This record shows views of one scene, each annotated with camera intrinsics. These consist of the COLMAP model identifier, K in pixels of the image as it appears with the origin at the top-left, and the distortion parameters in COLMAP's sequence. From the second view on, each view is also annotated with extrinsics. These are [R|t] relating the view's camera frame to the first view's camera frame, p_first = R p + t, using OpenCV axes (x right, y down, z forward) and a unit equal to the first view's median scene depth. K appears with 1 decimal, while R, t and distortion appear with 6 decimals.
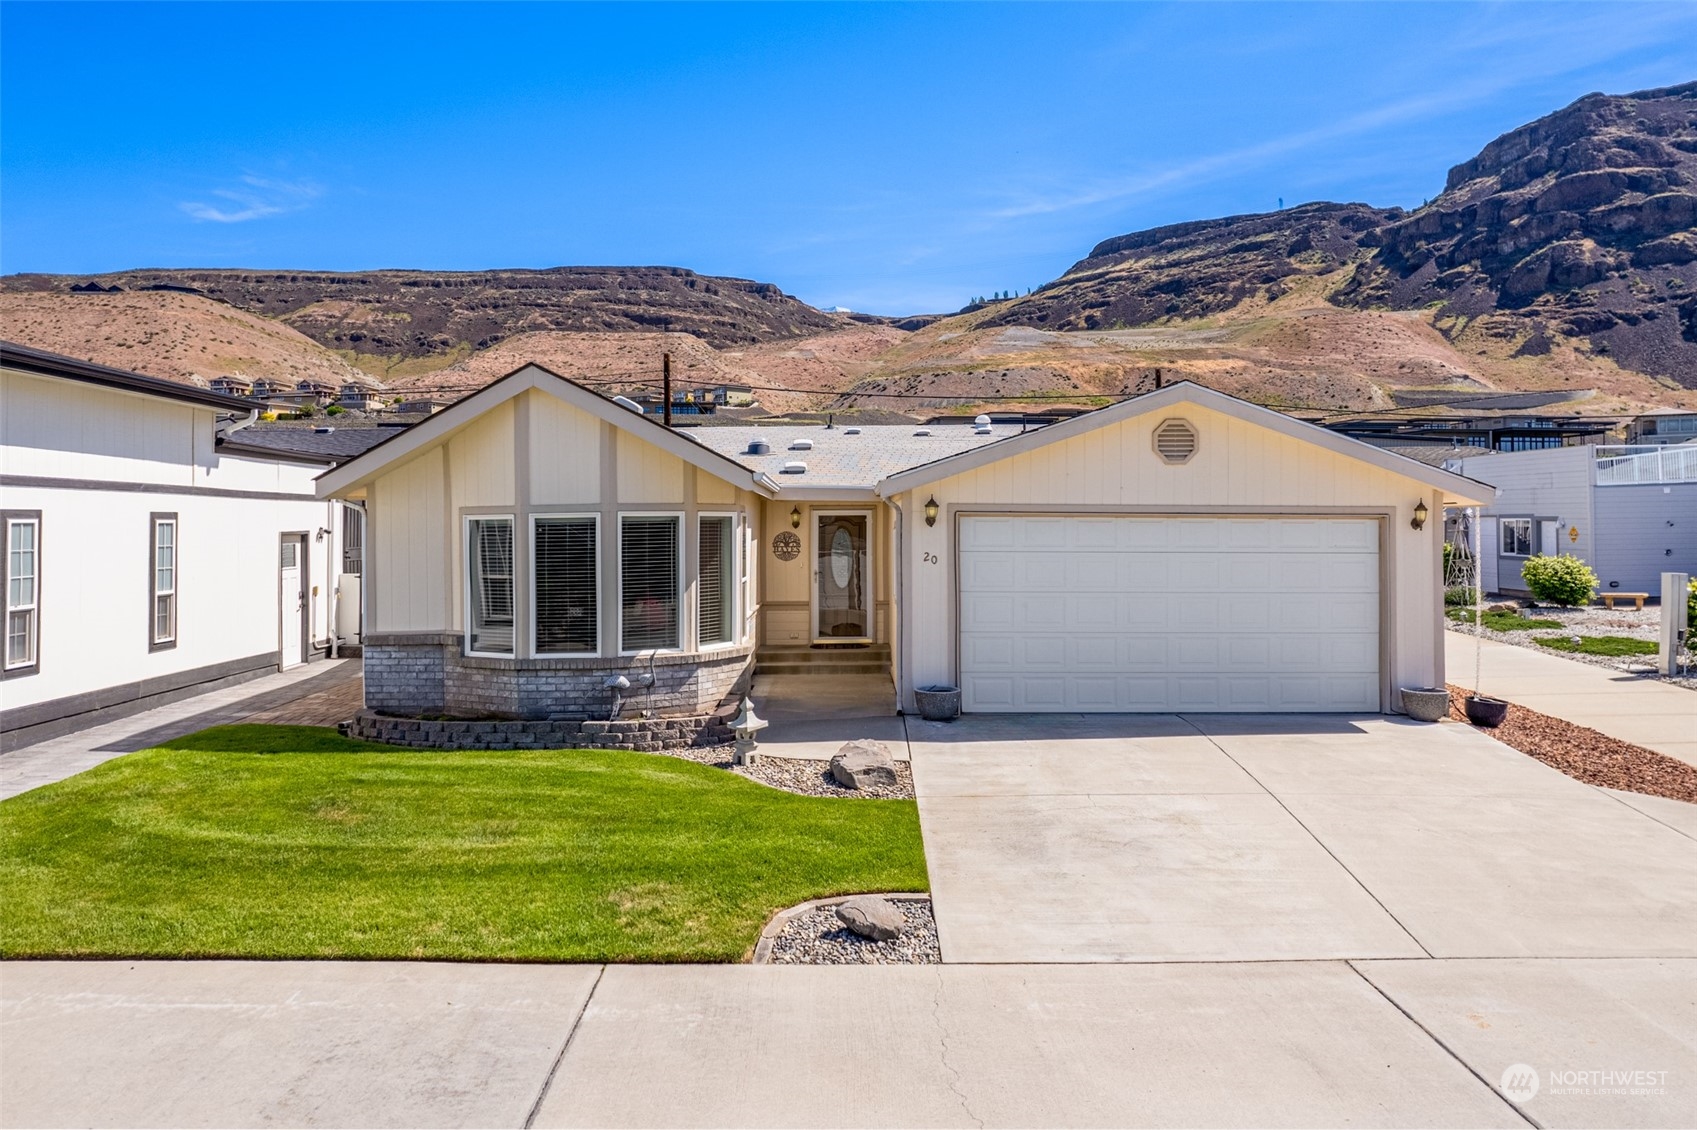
lens RADIAL K [[1070.4, 0, 848.0], [0, 1070.4, 519.7], [0, 0, 1]] dist [-0.052258, 0.030787]
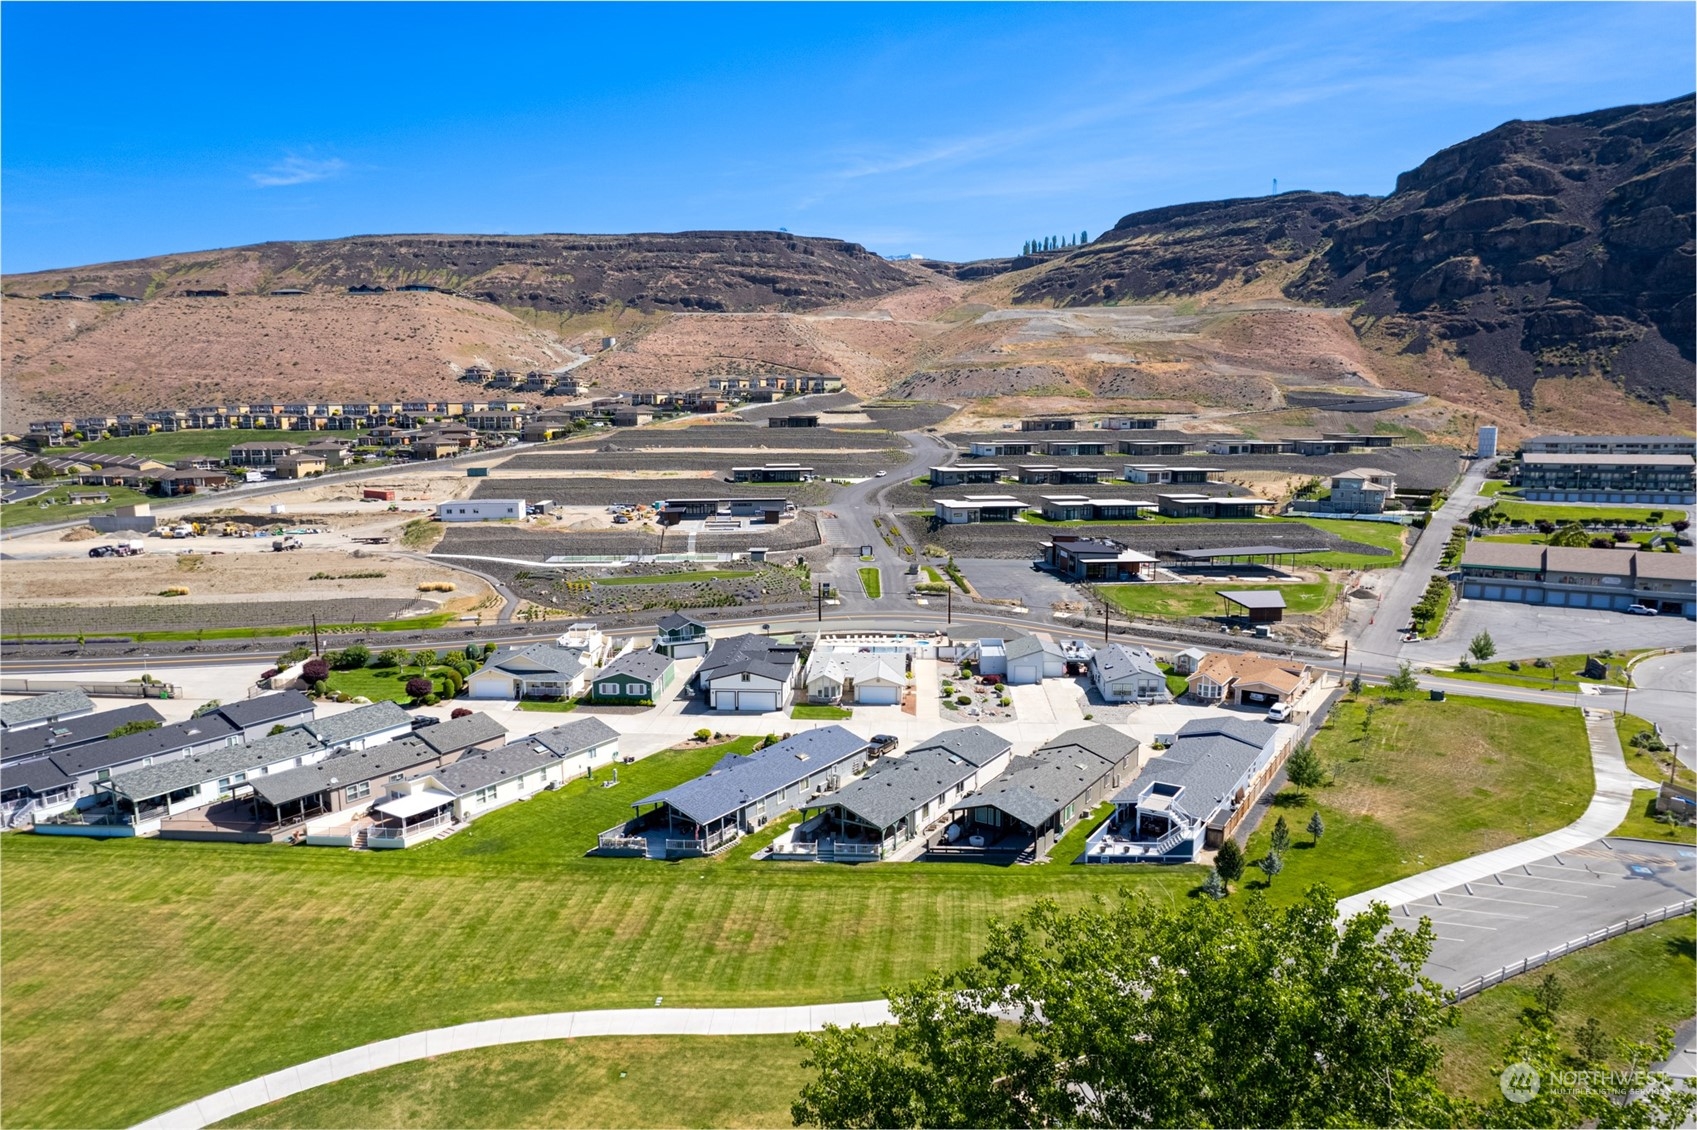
lens RADIAL K [[1096.4, 0, 848.5], [0, 1096.4, 565.0], [0, 0, 1]] dist [-0.072163, 0.076054]
pose [[0.996371, 0.011466, -0.084347, 0.035167], [0.005516, 0.980107, 0.198394, -0.131021], [0.084943, -0.198139, 0.976486, -0.369968]]
